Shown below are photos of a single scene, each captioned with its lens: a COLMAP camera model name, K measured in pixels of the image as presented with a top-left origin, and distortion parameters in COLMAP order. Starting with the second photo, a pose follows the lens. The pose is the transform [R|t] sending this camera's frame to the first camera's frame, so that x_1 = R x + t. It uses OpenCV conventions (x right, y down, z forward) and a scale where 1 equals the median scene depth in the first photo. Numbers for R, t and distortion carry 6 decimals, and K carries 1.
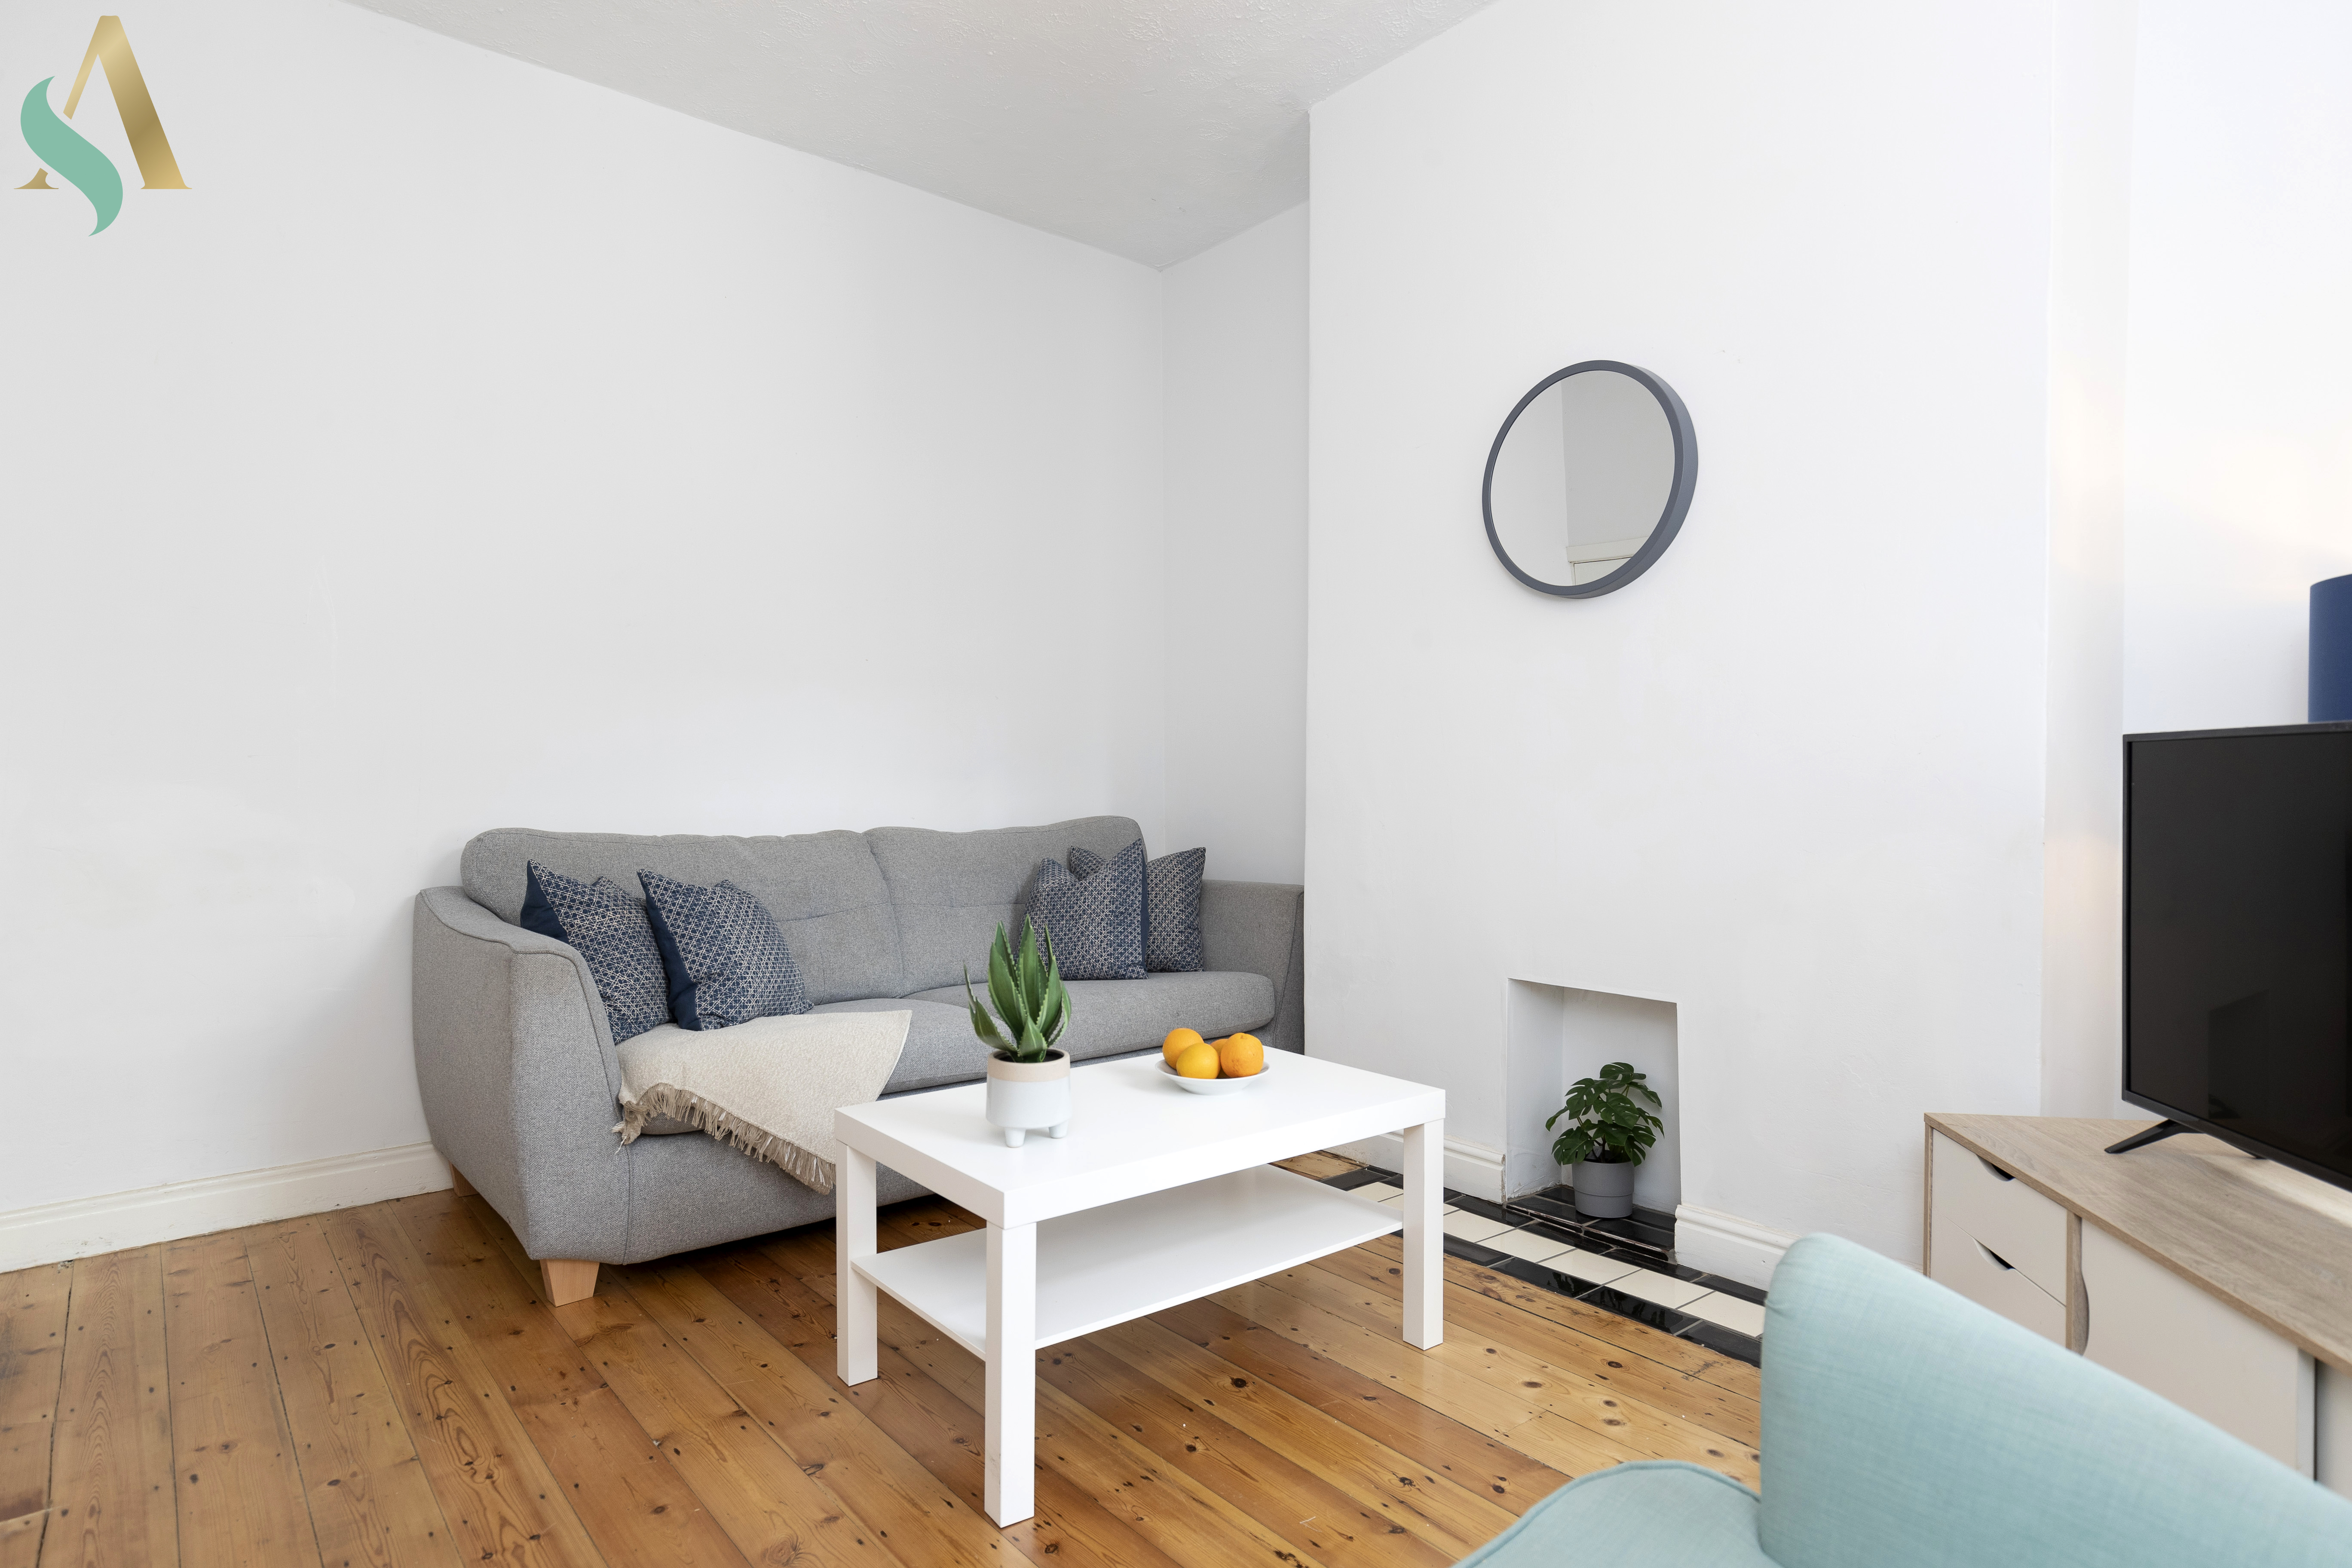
lens RADIAL K [[1295.7, 0, 1166.6], [0, 1295.7, 781.2], [0, 0, 1]] dist [0.007460, 0.002633]
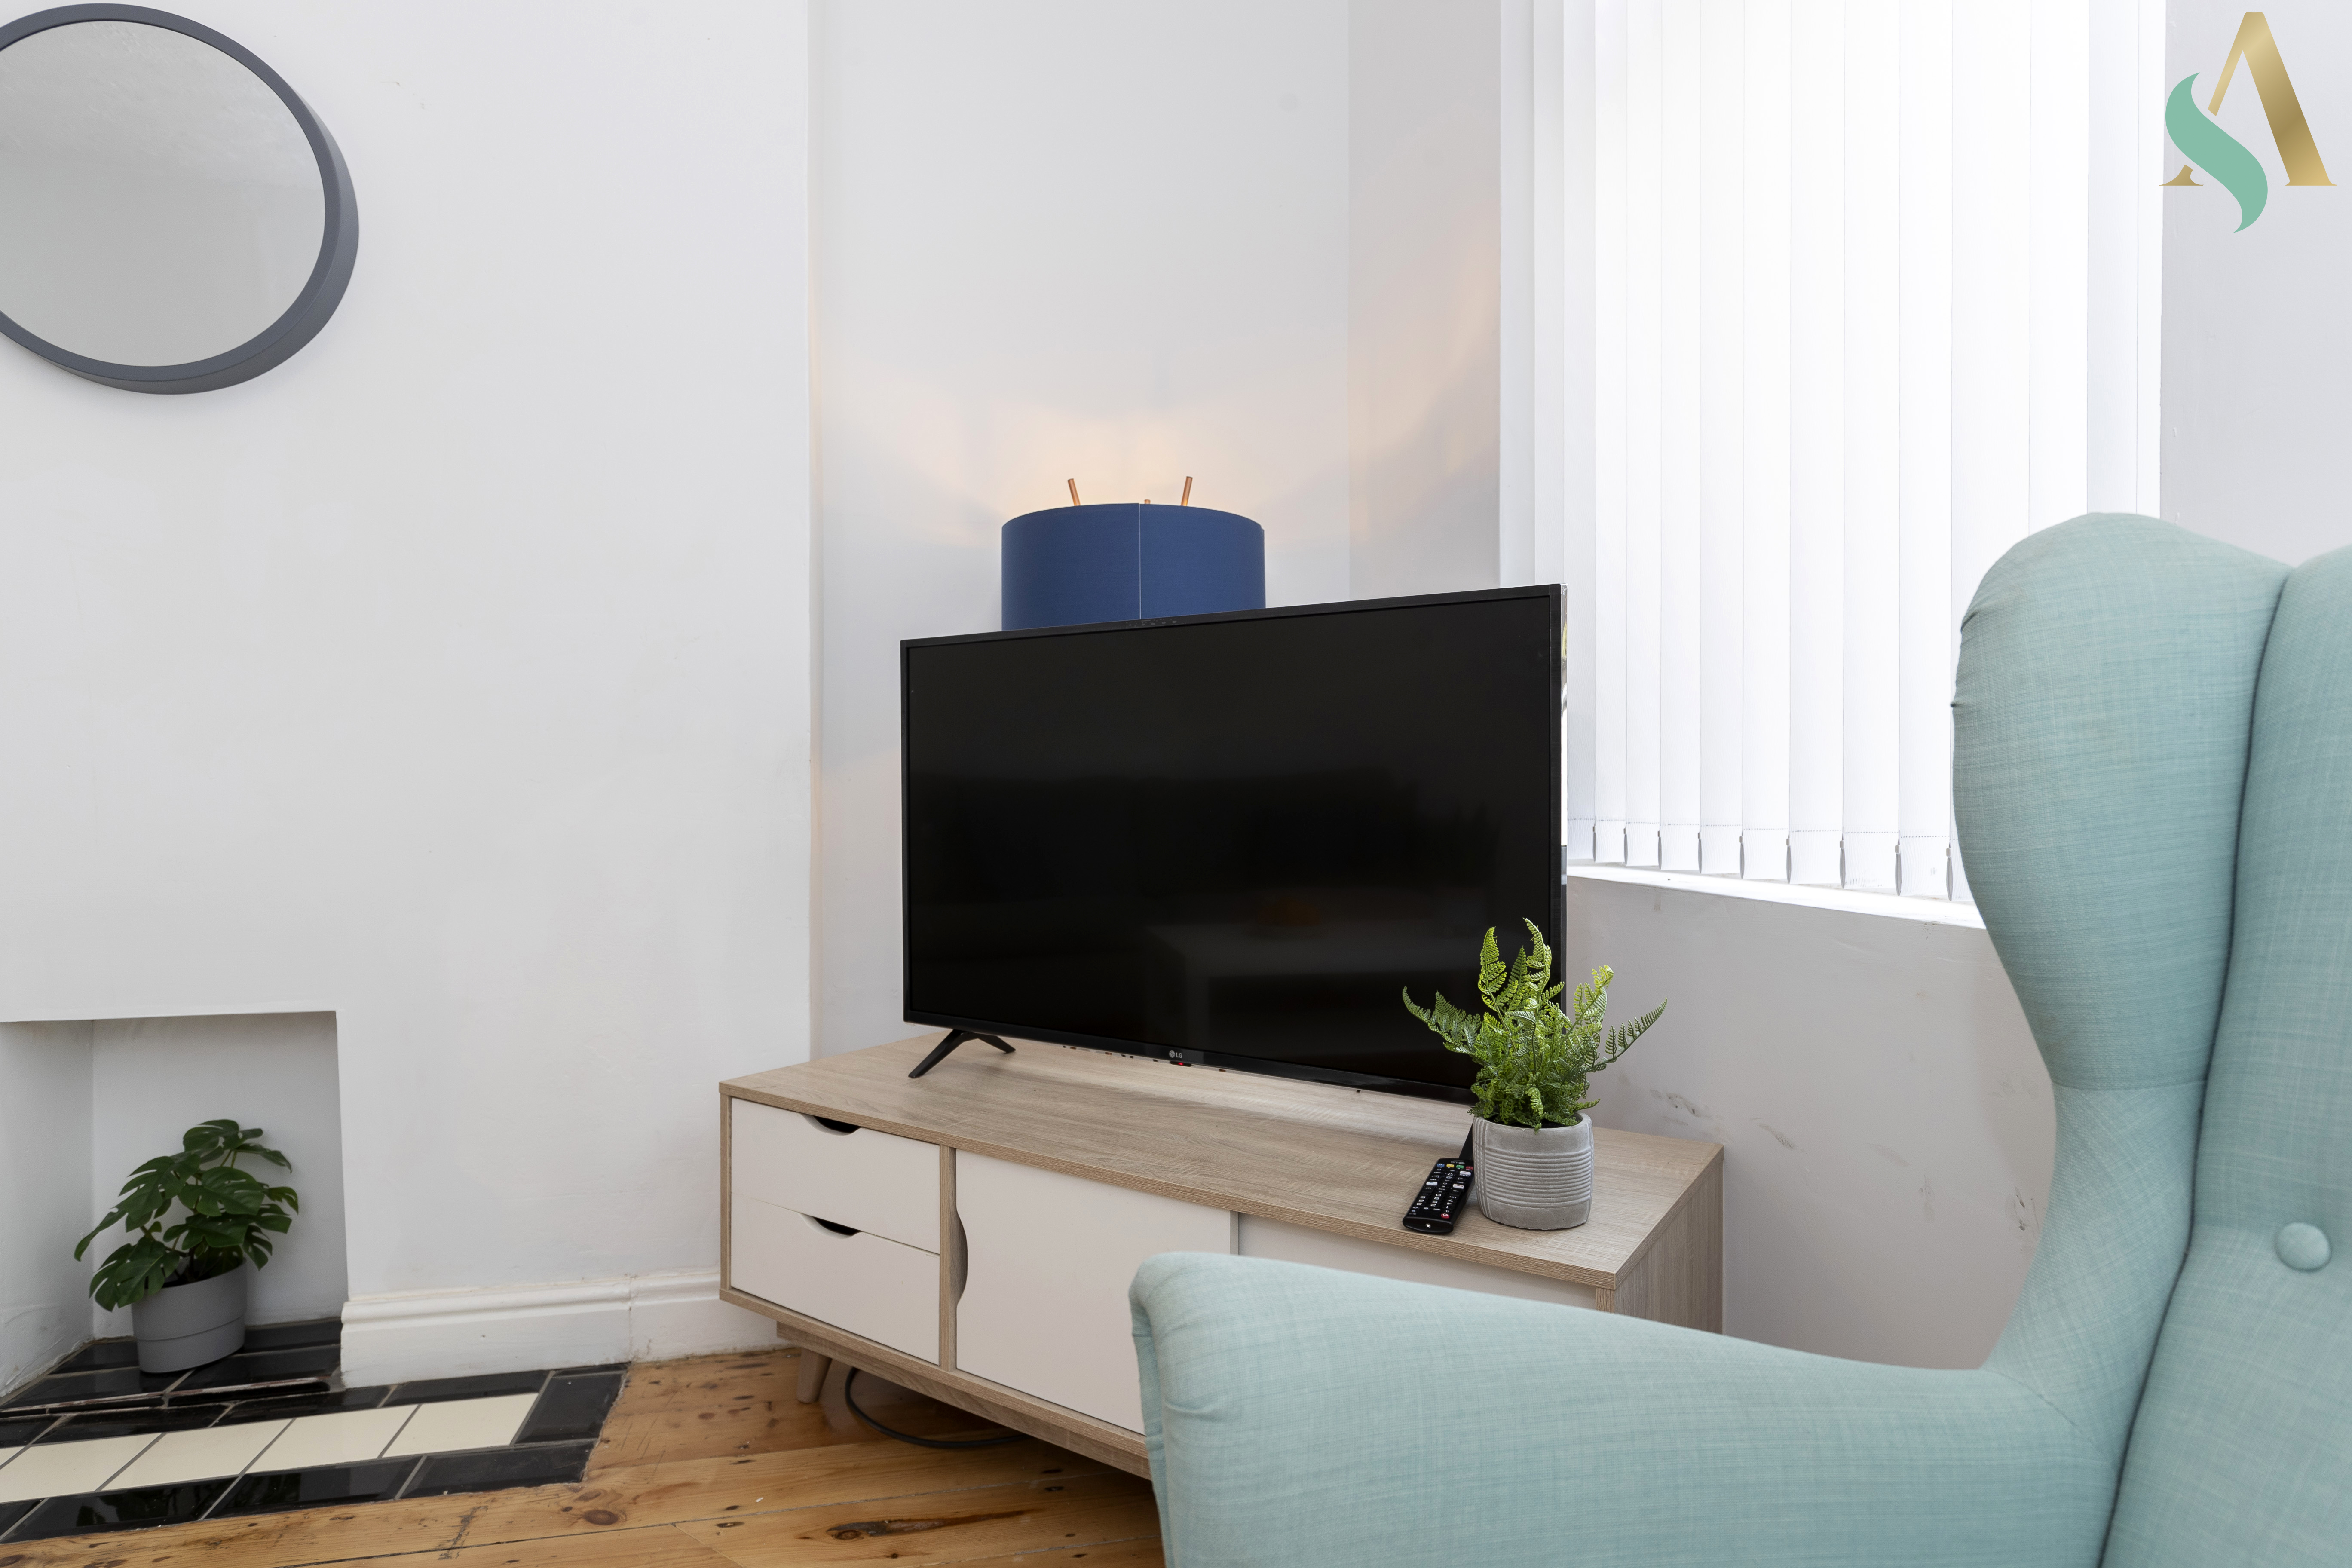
lens RADIAL K [[1295.7, 0, 1183.6], [0, 1295.7, 791.4], [0, 0, 1]] dist [0.007460, 0.002633]
pose [[0.453886, -0.013620, 0.890956, -0.015055], [0.004814, 0.999906, 0.012833, 0.048632], [-0.891047, -0.001536, 0.453909, 0.290212]]
